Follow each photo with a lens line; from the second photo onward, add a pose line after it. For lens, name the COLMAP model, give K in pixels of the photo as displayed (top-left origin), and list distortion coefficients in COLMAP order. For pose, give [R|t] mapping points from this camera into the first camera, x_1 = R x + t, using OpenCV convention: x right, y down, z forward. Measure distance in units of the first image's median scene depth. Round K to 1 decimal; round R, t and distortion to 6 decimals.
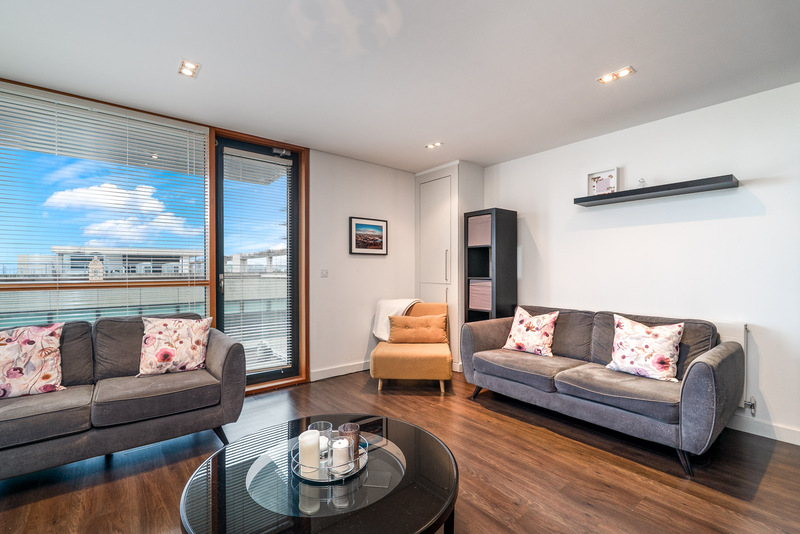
lens RADIAL K [[356.7, 0, 402.8], [0, 356.7, 272.5], [0, 0, 1]] dist [-0.000918, -0.000166]
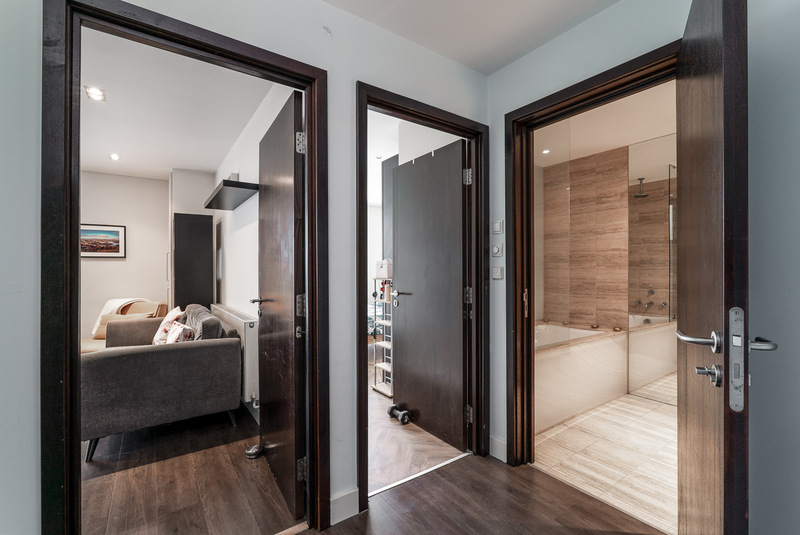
lens RADIAL K [[356.7, 0, 402.8], [0, 356.7, 273.0], [0, 0, 1]] dist [-0.000918, -0.000166]
pose [[0.996891, -0.001390, -0.078779, 0.893496], [0.001490, 0.999998, 0.001213, -0.003058], [0.078777, -0.001327, 0.996891, -0.010767]]
